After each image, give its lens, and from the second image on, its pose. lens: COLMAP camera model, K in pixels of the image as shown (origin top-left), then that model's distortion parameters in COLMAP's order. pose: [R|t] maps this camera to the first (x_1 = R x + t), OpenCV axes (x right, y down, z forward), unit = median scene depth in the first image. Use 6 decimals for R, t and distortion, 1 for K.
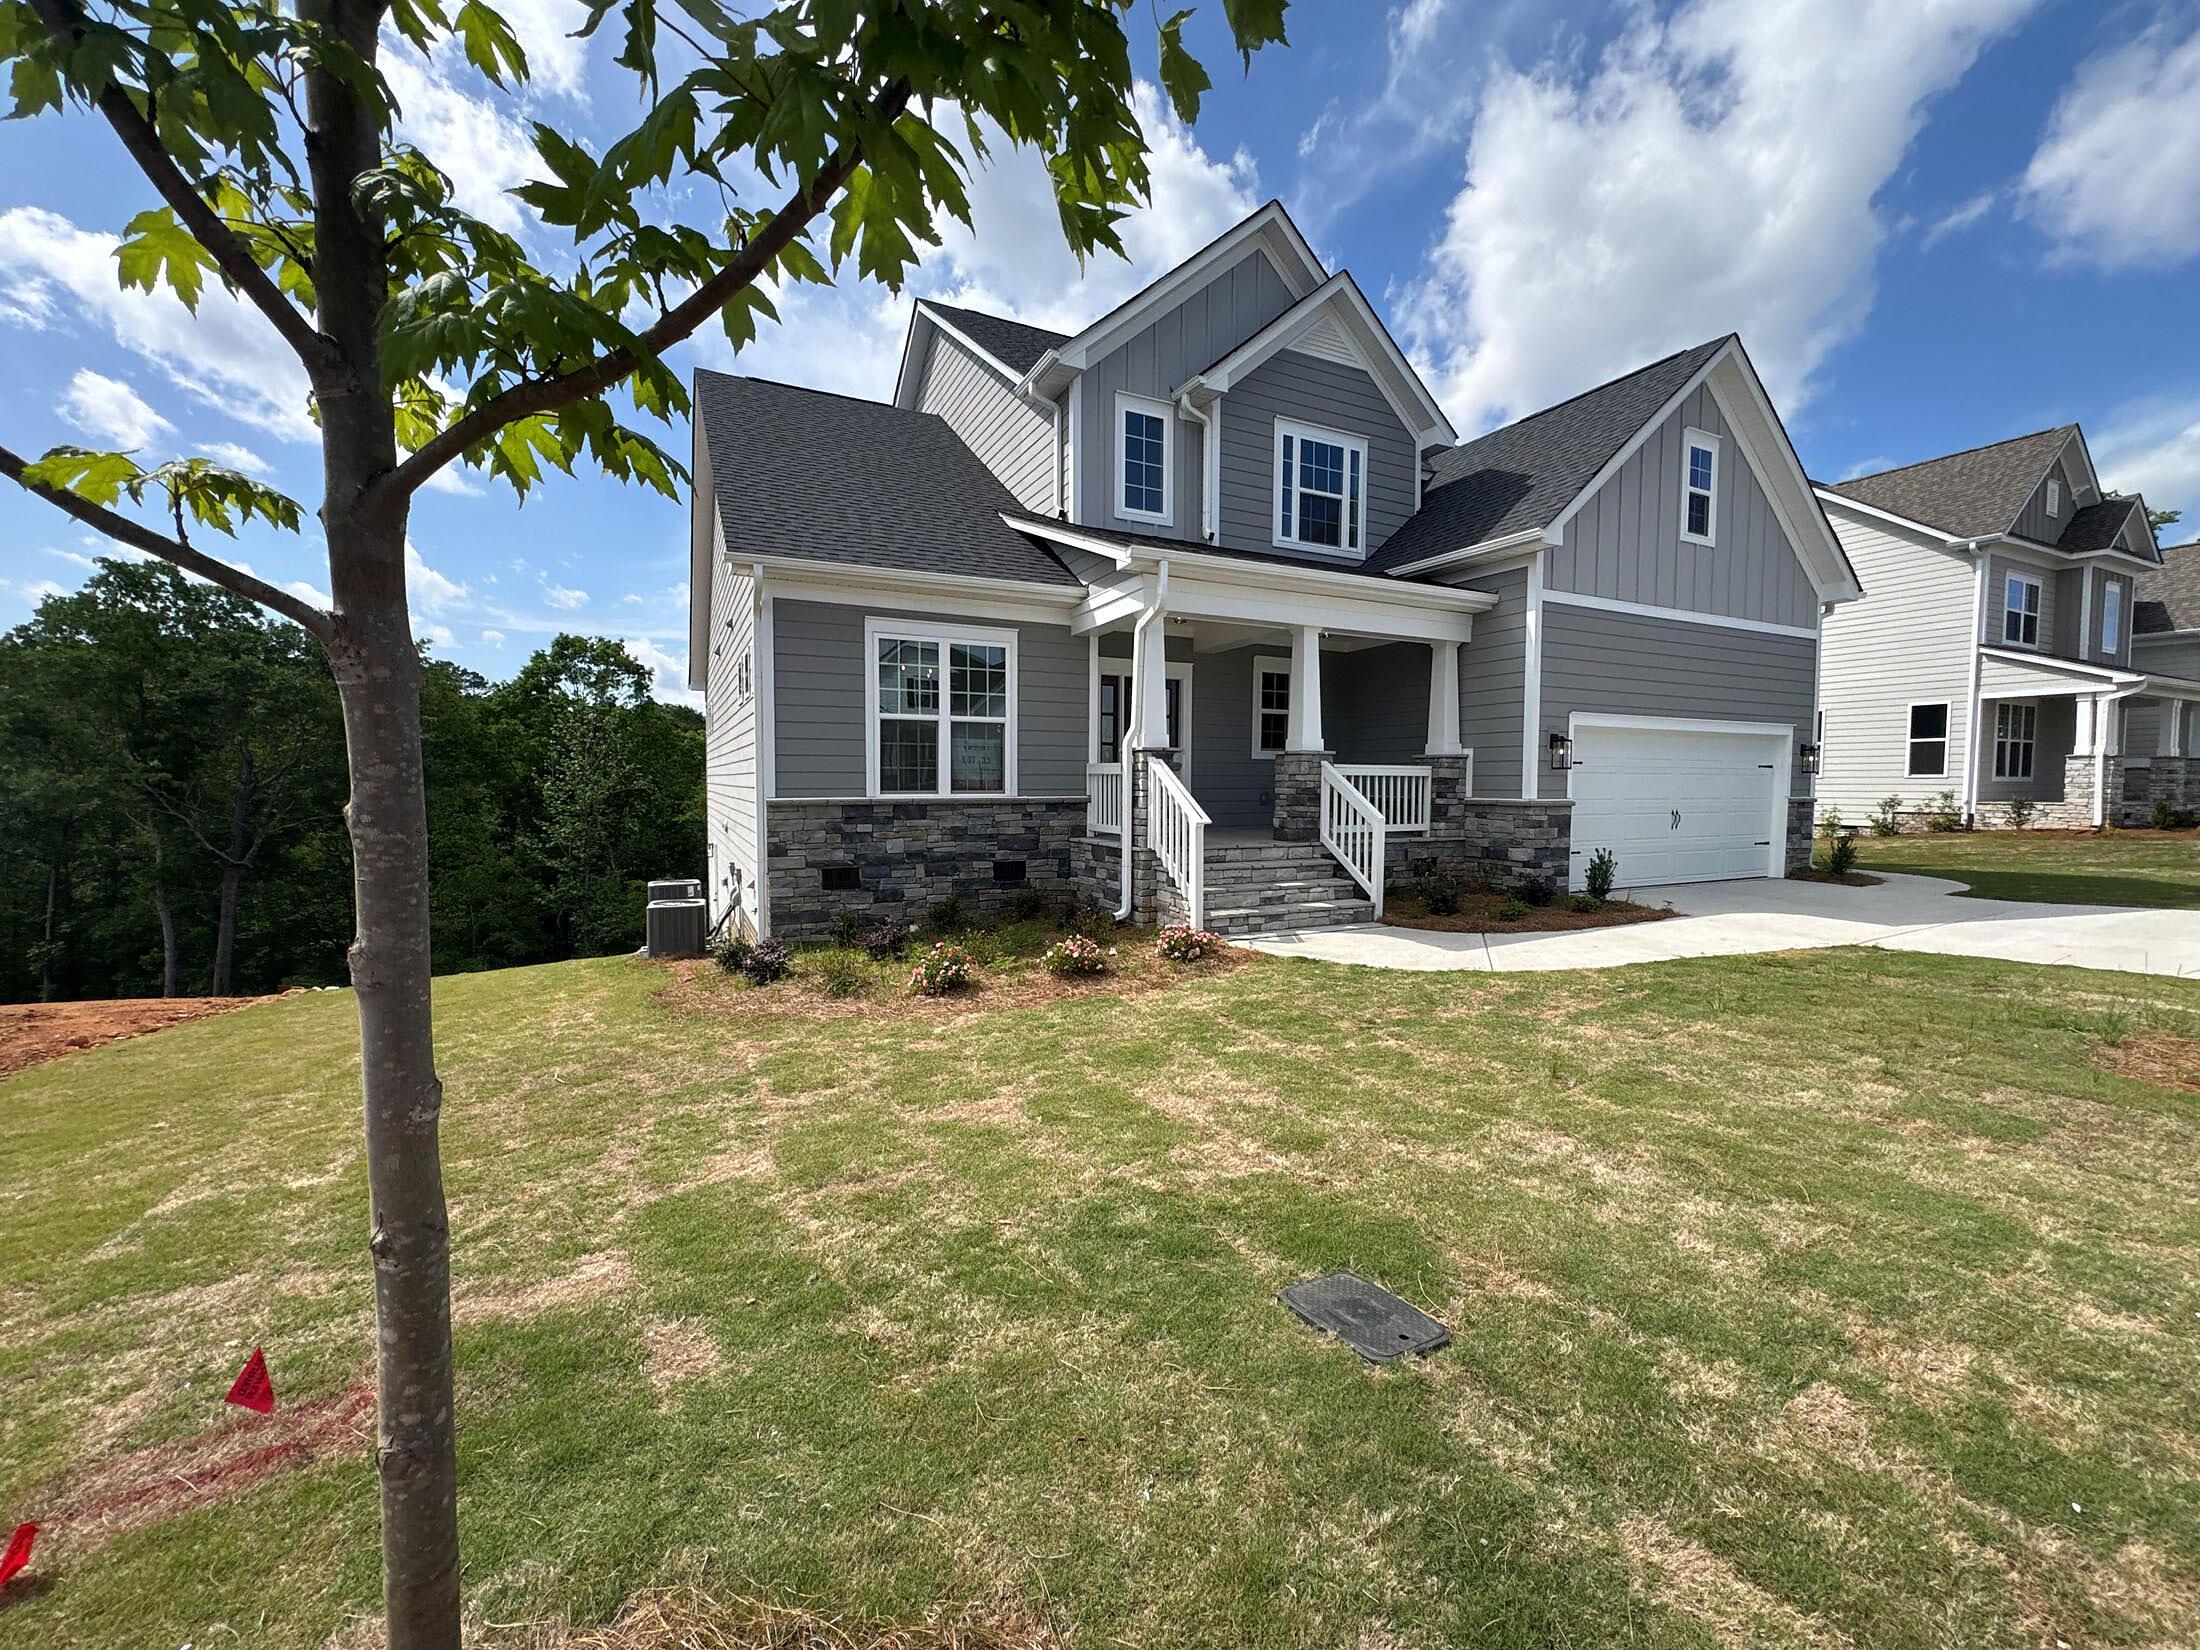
lens RADIAL K [[911.8, 0, 1100.0], [0, 911.8, 825.0], [0, 0, 1]] dist [-0.000196, 0.000296]
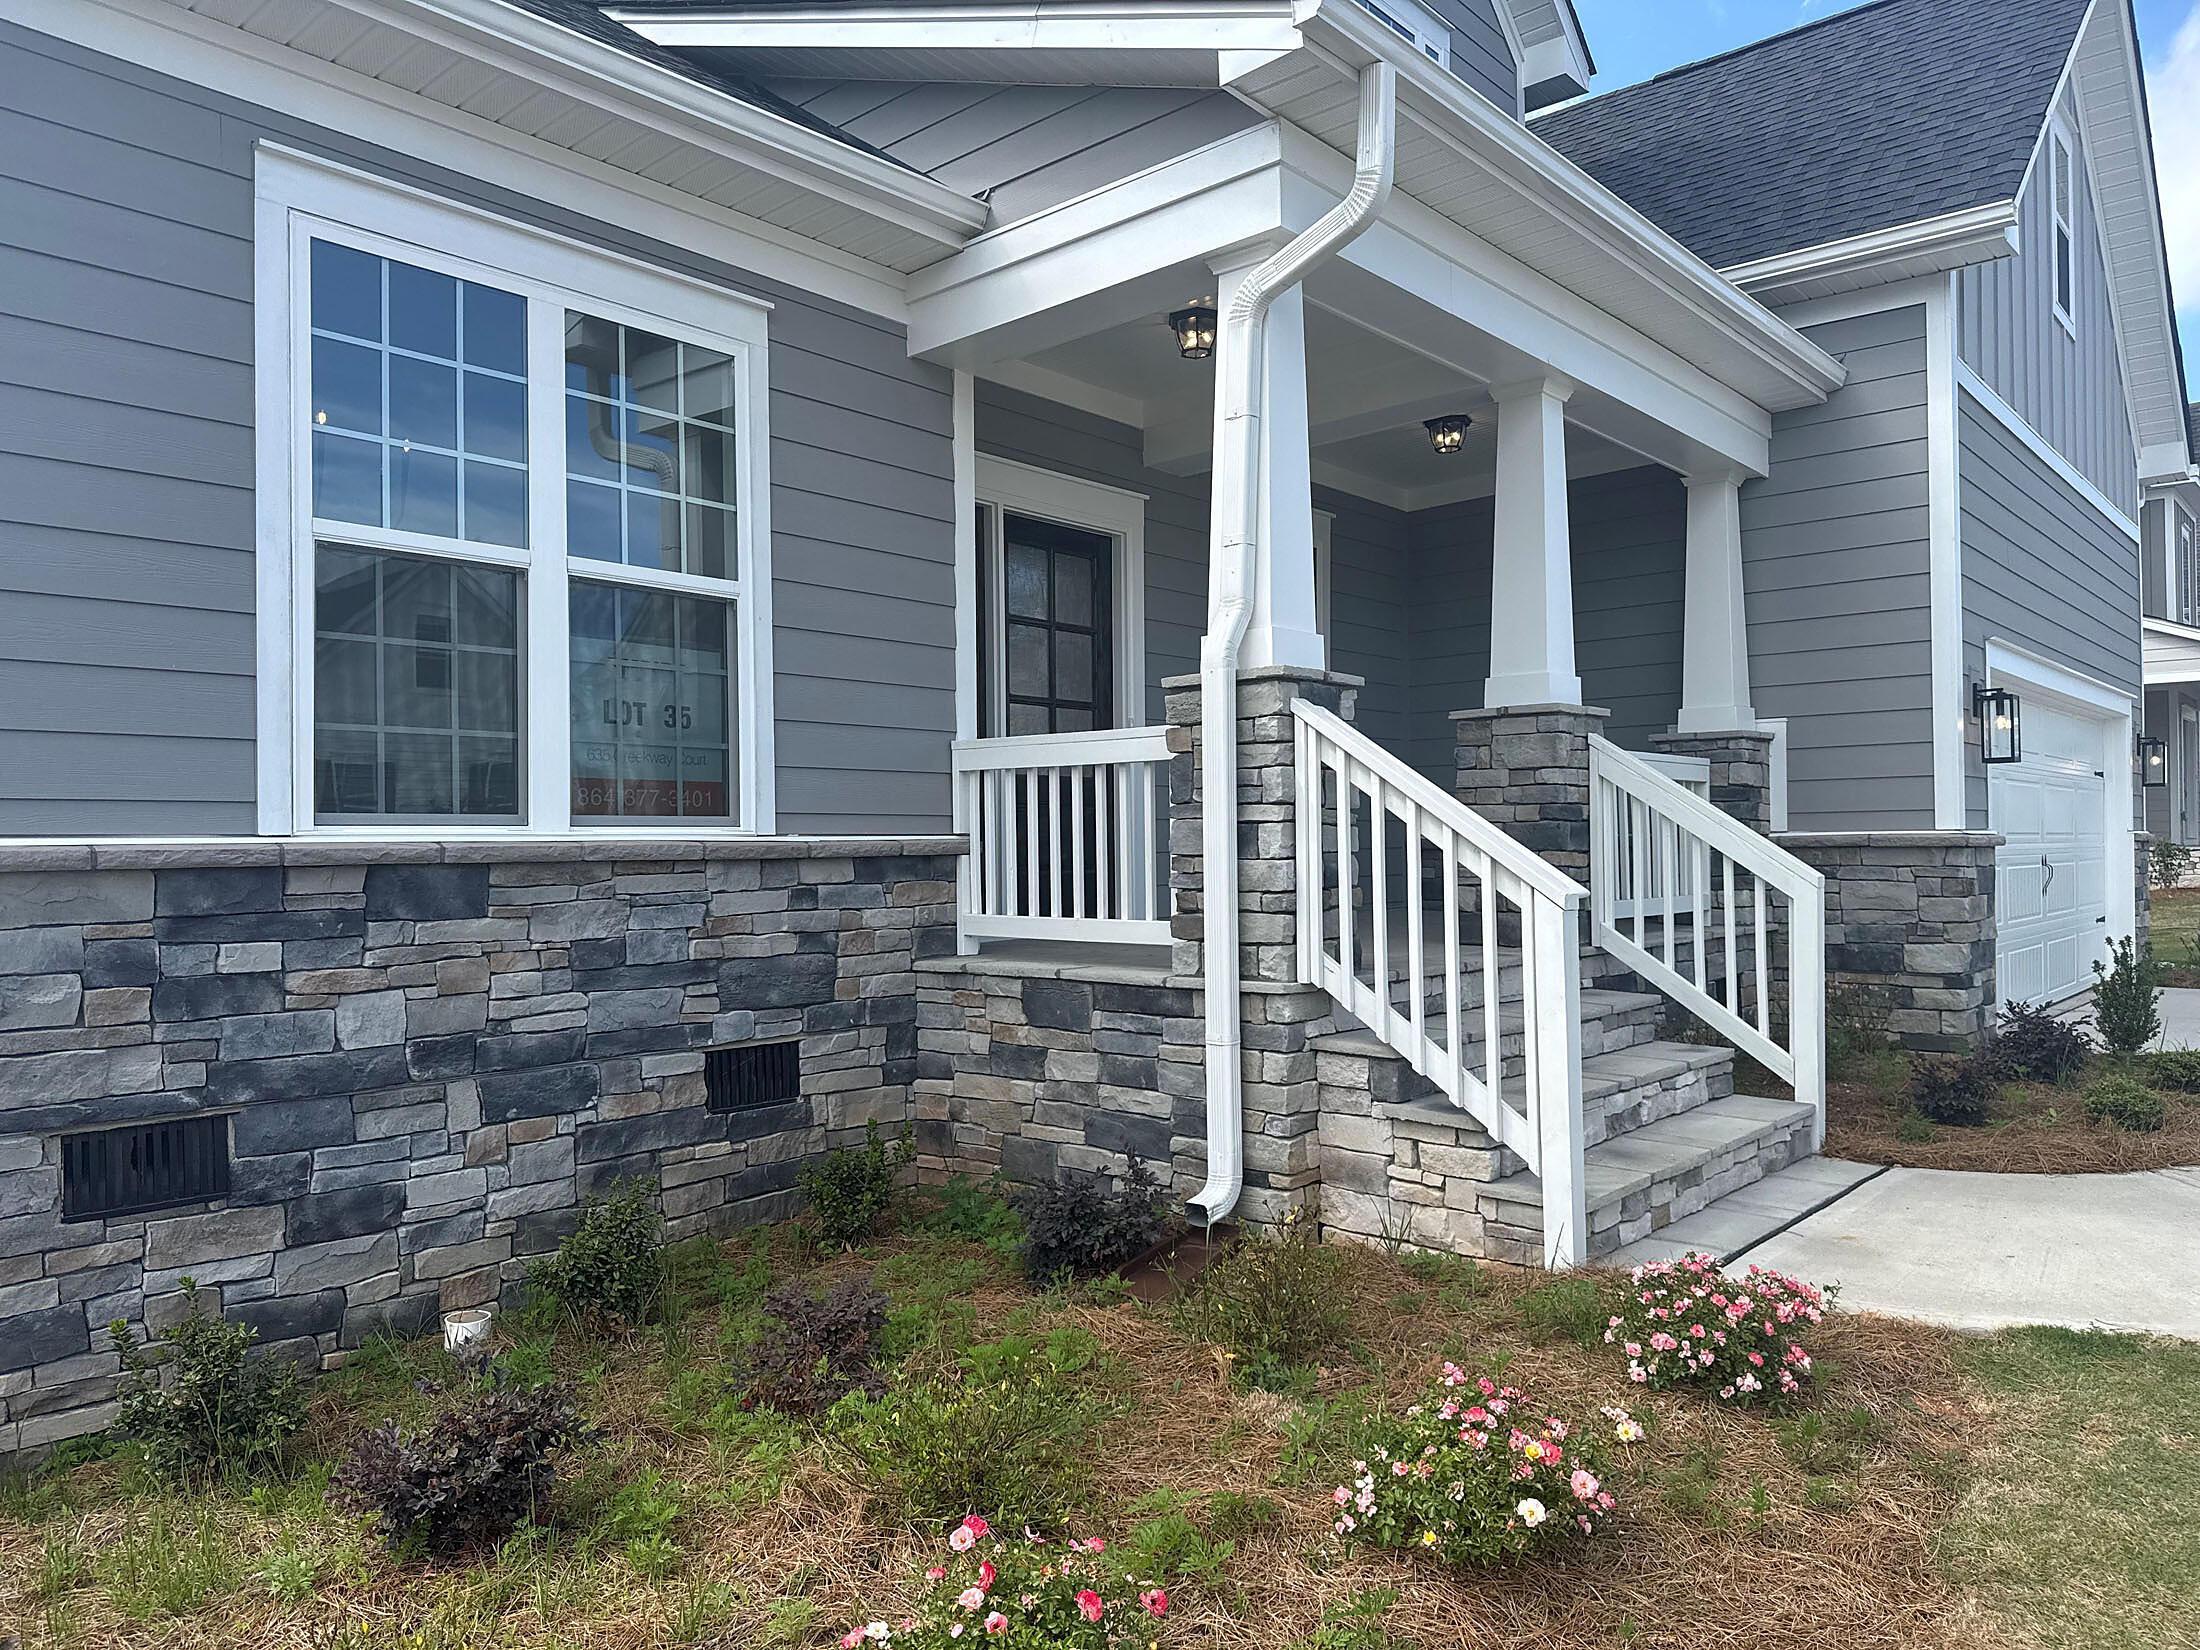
lens RADIAL K [[1551.9, 0, 1100.0], [0, 1551.9, 825.0], [0, 0, 1]] dist [0.093511, -0.129932]
pose [[0.921810, -0.007411, 0.387571, -0.201564], [0.031731, 0.997905, -0.056389, -0.001323], [-0.386341, 0.064277, 0.920113, 0.479793]]
